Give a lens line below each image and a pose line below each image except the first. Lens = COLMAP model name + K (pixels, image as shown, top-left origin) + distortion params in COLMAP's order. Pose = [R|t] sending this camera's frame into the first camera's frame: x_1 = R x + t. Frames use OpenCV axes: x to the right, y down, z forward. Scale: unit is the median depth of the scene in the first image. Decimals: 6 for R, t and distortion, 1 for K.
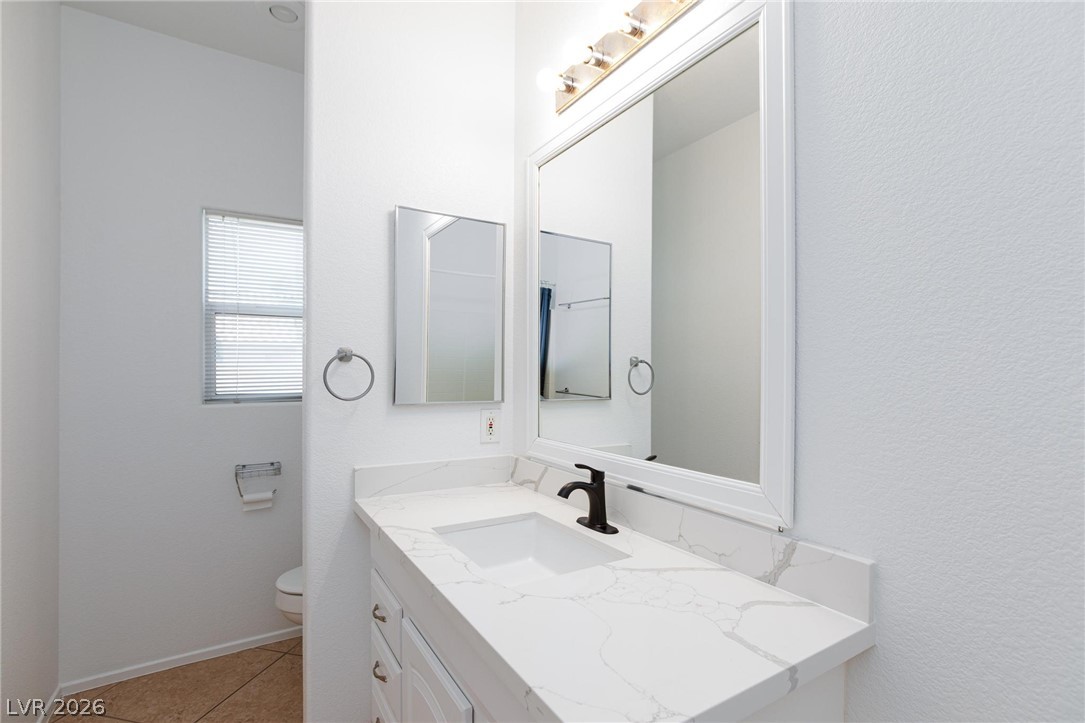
lens RADIAL K [[502.1, 0, 538.2], [0, 502.1, 366.1], [0, 0, 1]] dist [-0.007569, 0.000877]
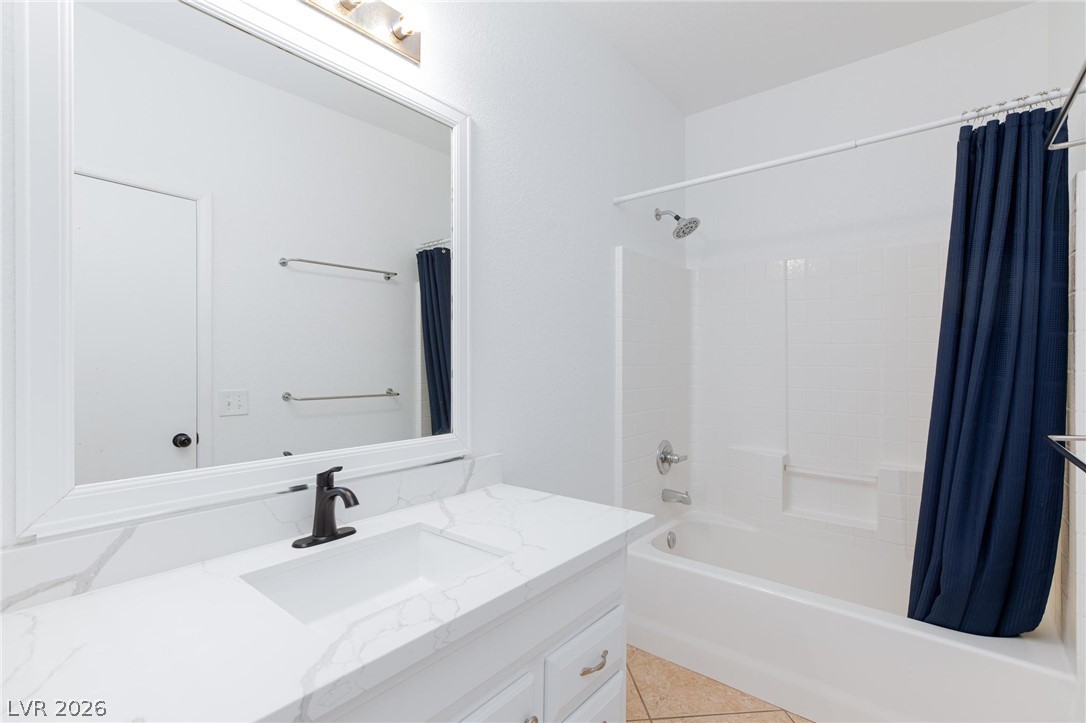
lens RADIAL K [[502.6, 0, 539.1], [0, 502.6, 363.0], [0, 0, 1]] dist [-0.007569, 0.000877]
pose [[-0.330830, 0.000126, 0.943690, -1.001493], [-0.012416, 0.999913, -0.004486, 0.026532], [-0.943609, -0.013201, -0.330799, 1.175926]]
